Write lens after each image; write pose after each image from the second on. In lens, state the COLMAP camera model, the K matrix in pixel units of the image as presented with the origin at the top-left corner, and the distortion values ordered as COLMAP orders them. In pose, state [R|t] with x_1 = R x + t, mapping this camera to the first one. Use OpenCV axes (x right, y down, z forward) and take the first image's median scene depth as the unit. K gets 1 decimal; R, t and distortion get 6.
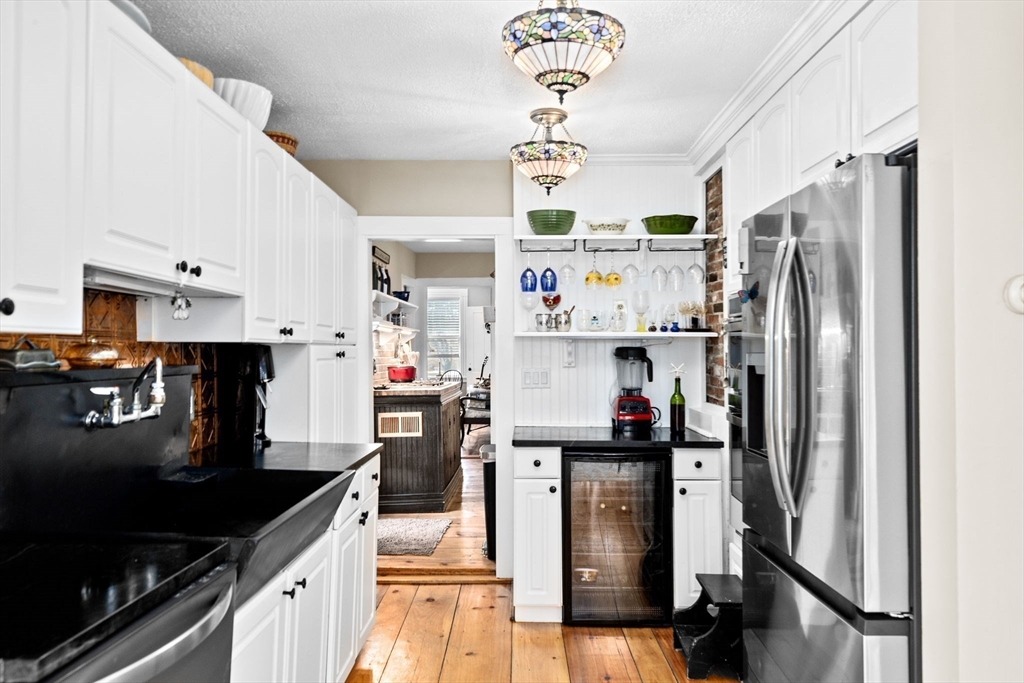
lens RADIAL K [[745.1, 0, 510.6], [0, 745.1, 341.0], [0, 0, 1]] dist [0.008443, -0.002731]
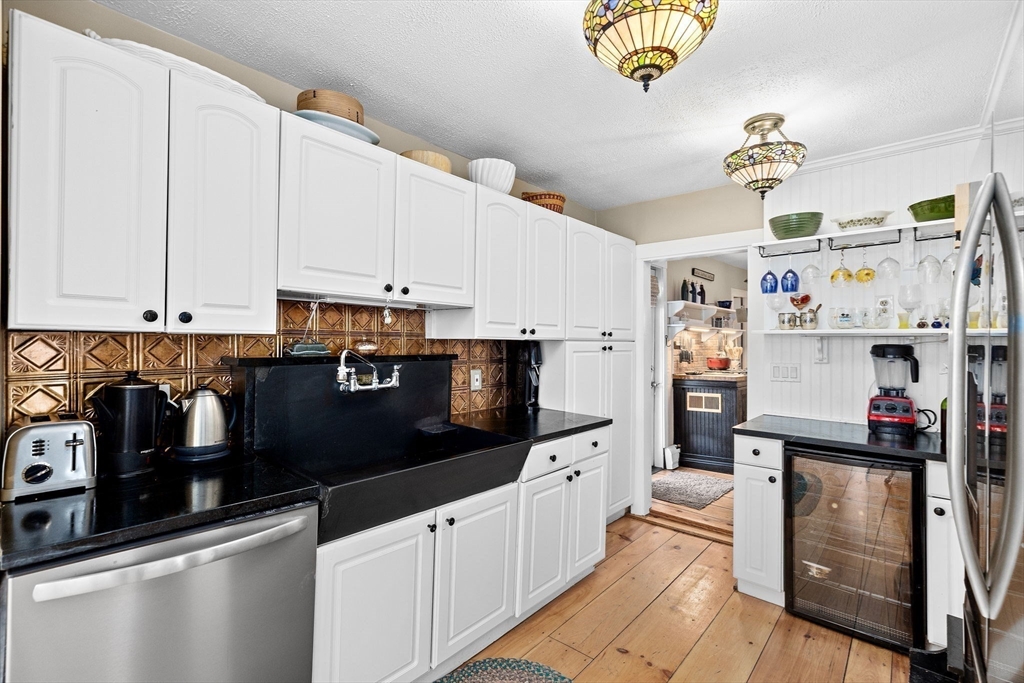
lens RADIAL K [[461.5, 0, 513.2], [0, 461.5, 342.0], [0, 0, 1]] dist [0.002892, 0.000819]
pose [[0.761617, 0.004257, -0.648013, 0.178451], [0.000224, 0.999977, 0.006833, 0.000580], [0.648027, -0.005350, 0.761598, 0.239110]]
